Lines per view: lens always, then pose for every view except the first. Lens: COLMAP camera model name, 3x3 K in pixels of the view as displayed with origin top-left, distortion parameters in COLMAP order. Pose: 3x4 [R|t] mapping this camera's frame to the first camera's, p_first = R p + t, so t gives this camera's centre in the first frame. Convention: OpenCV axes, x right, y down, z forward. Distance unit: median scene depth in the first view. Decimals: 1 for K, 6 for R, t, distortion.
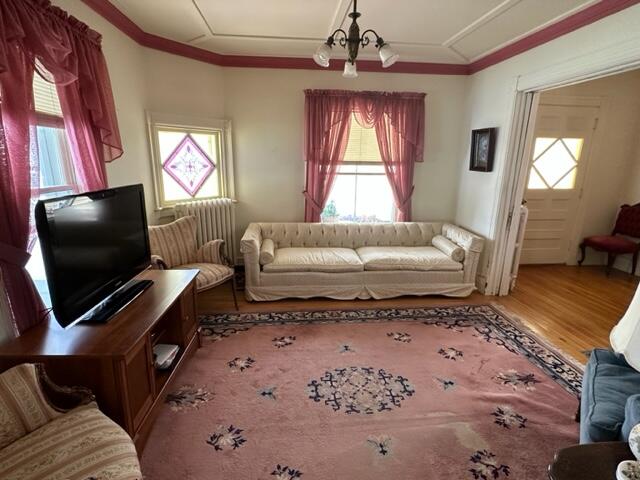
lens RADIAL K [[326.1, 0, 319.4], [0, 326.1, 241.3], [0, 0, 1]] dist [-0.000678, 0.000862]
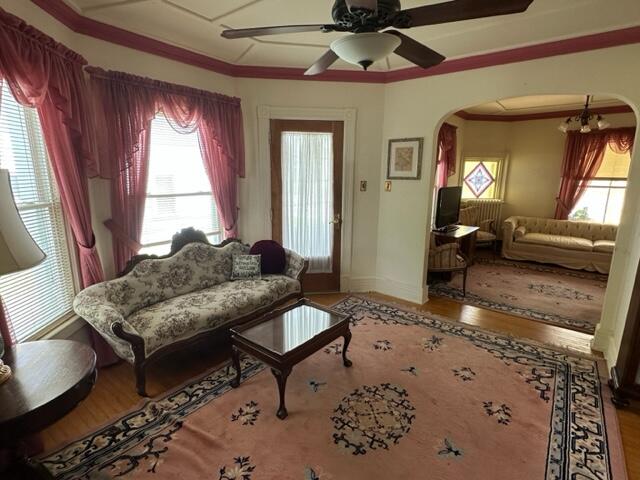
lens RADIAL K [[326.1, 0, 318.6], [0, 326.1, 240.3], [0, 0, 1]] dist [-0.000678, 0.000862]
pose [[0.722481, 0.135191, -0.678044, 0.212114], [-0.169650, 0.985379, 0.015700, 0.205089], [0.670253, 0.103687, 0.734853, -0.824416]]
